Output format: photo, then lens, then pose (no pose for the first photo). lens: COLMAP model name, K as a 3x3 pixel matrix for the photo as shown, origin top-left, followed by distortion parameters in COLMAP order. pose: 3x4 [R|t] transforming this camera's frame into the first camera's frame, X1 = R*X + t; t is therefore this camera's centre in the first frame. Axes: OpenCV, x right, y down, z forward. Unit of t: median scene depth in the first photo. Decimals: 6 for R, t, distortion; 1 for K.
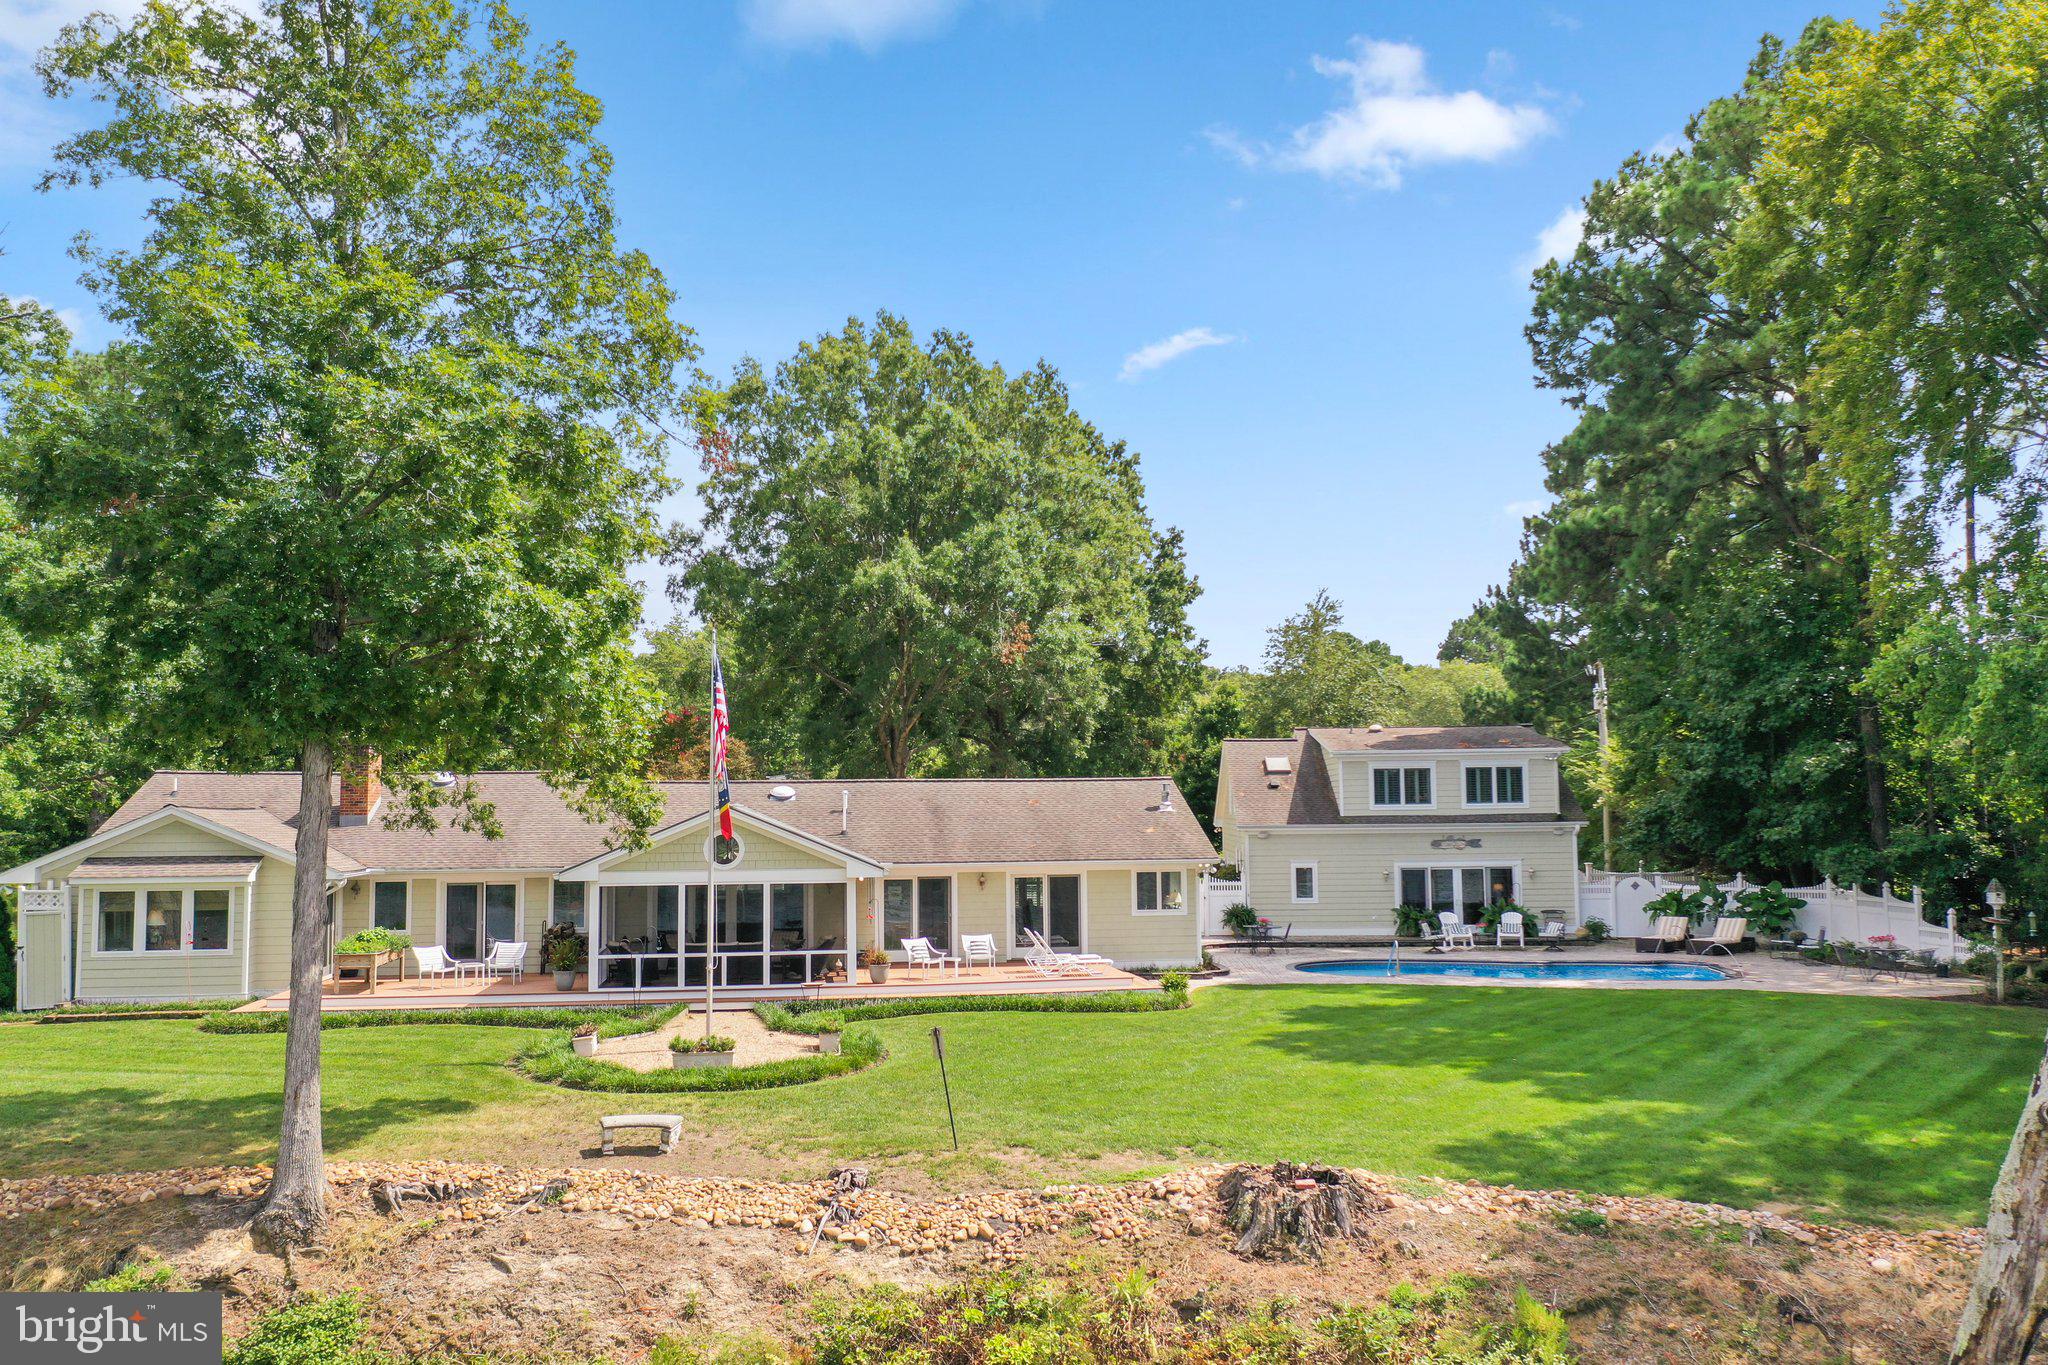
lens RADIAL K [[1613.1, 0, 1024.0], [0, 1613.1, 682.5], [0, 0, 1]] dist [0.001447, 0.003936]
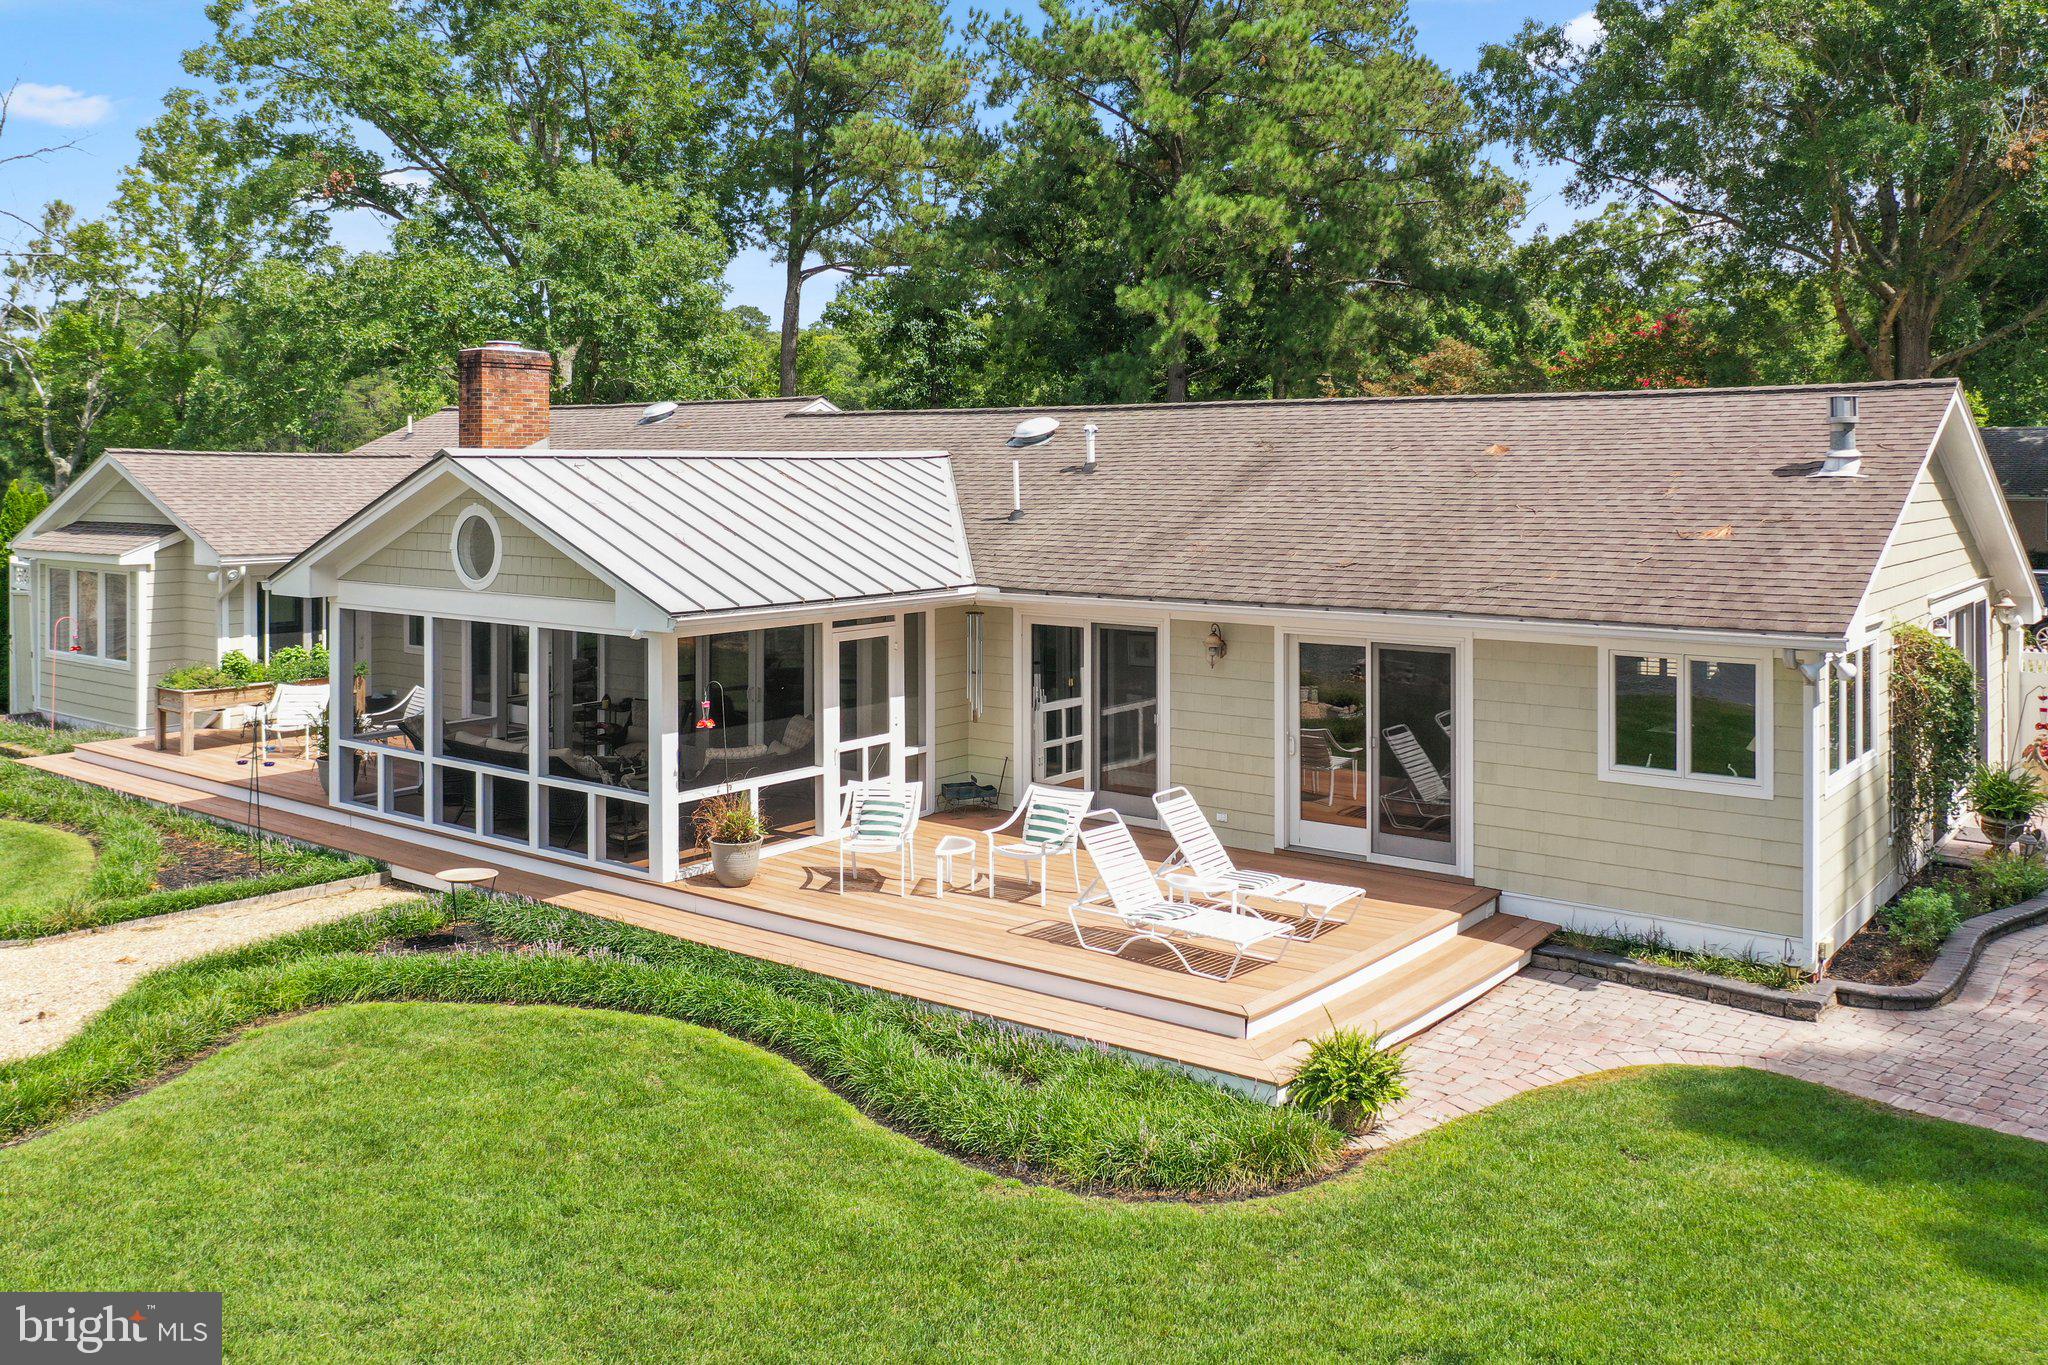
lens RADIAL K [[1666.0, 0, 1017.7], [0, 1666.0, 493.7], [0, 0, 1]] dist [0.003912, -0.005072]
pose [[0.701914, 0.021926, -0.711924, 0.256485], [0.051435, 0.995356, 0.081366, 0.054091], [0.710402, -0.093730, 0.697527, 0.743611]]
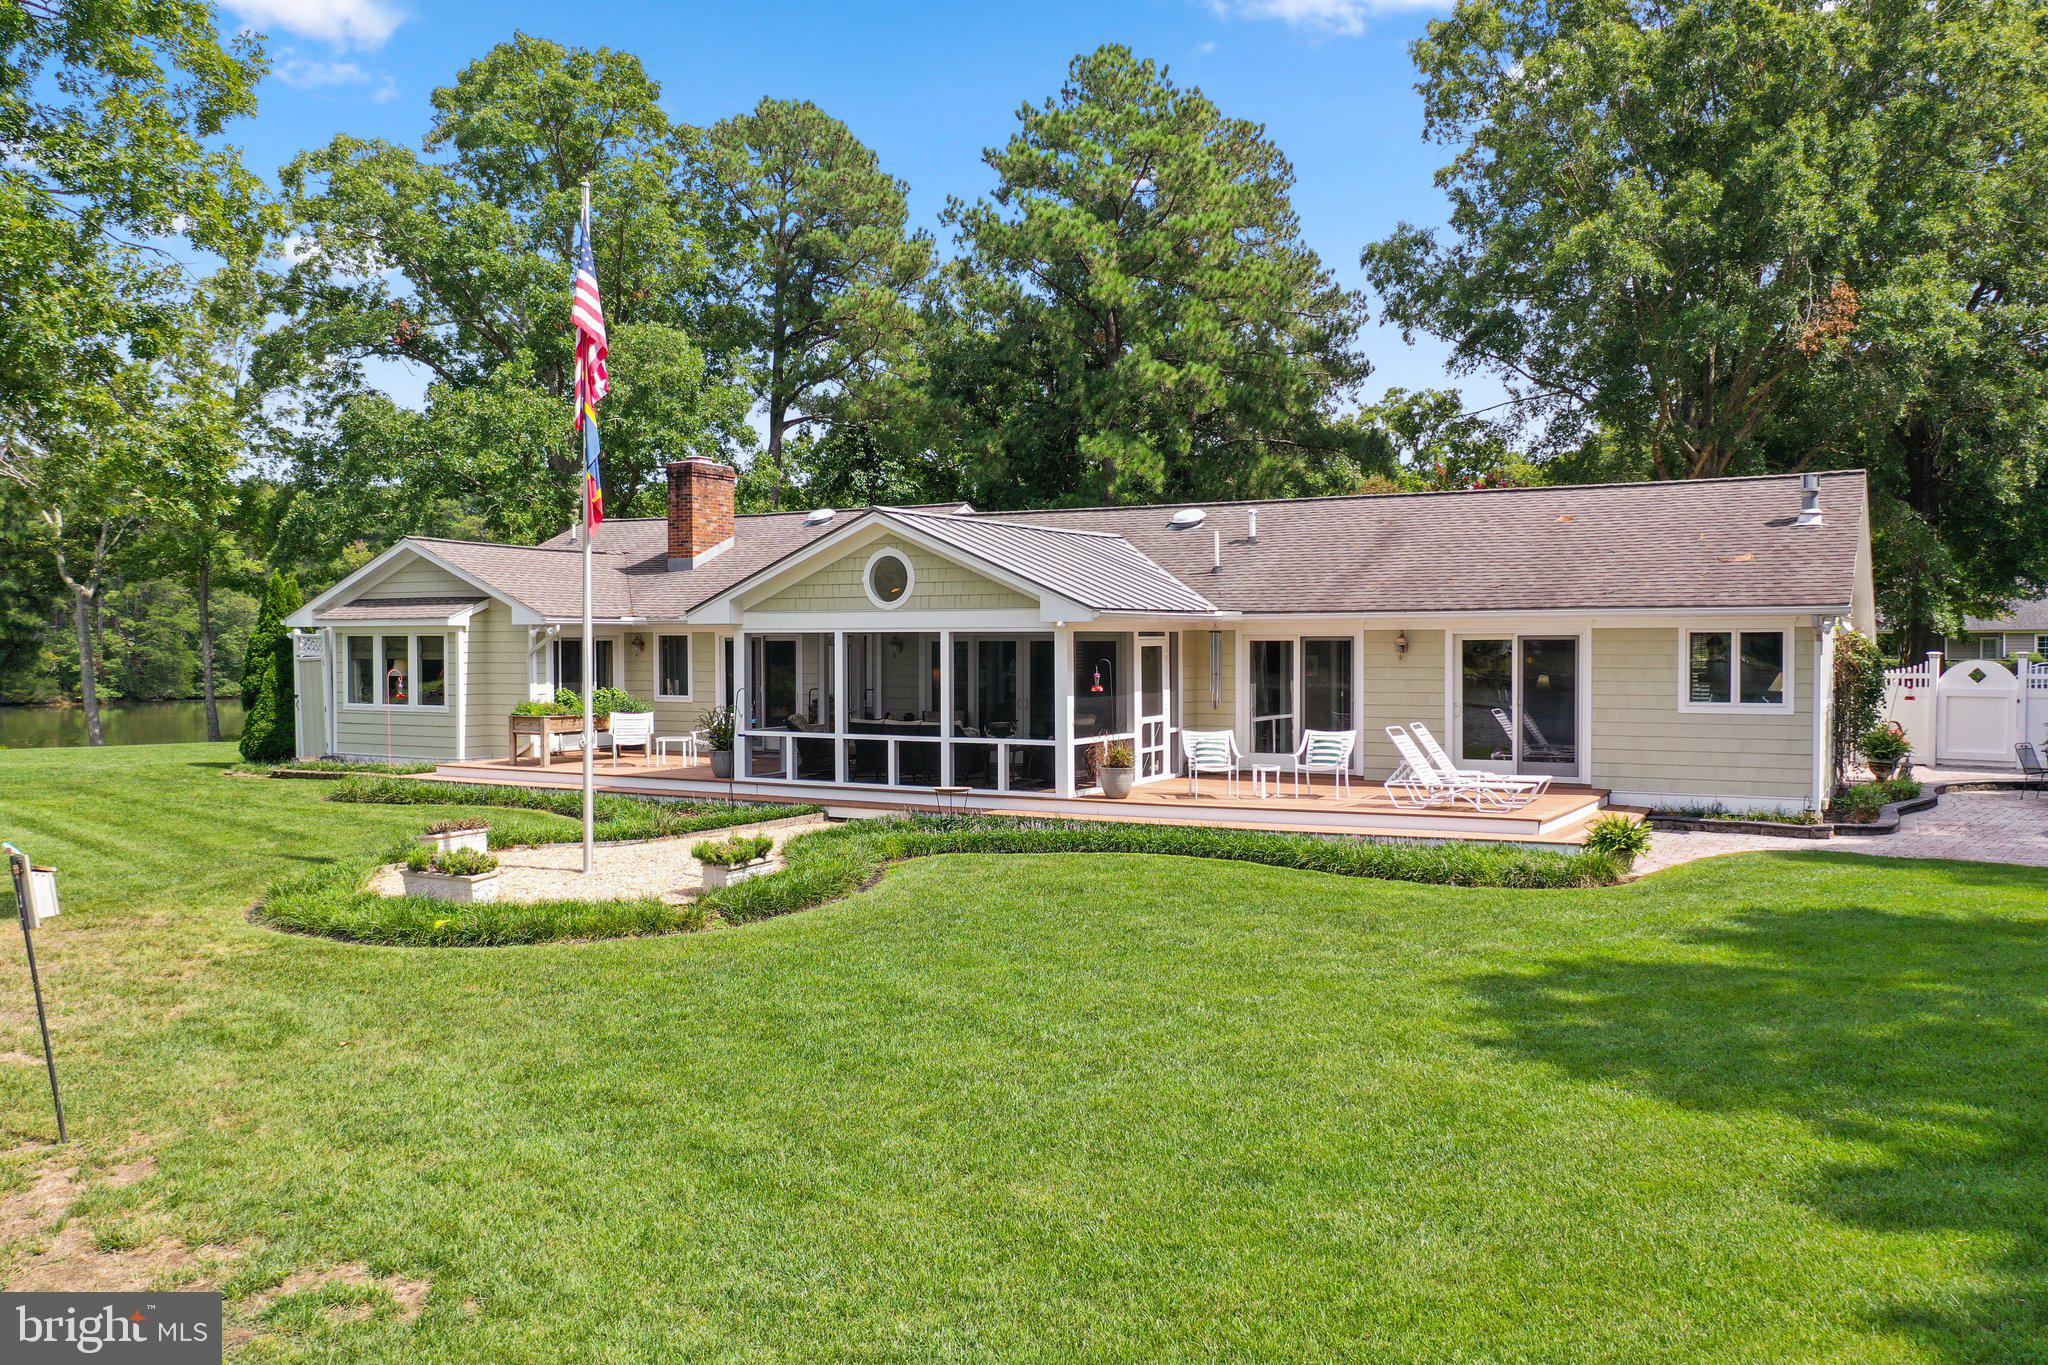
lens RADIAL K [[1613.1, 0, 1024.0], [0, 1613.1, 682.5], [0, 0, 1]] dist [0.001447, 0.003936]
pose [[0.799509, 0.024552, -0.600153, 0.239459], [0.043150, 0.994235, 0.098156, 0.079850], [0.599103, -0.104373, 0.793840, 0.487860]]
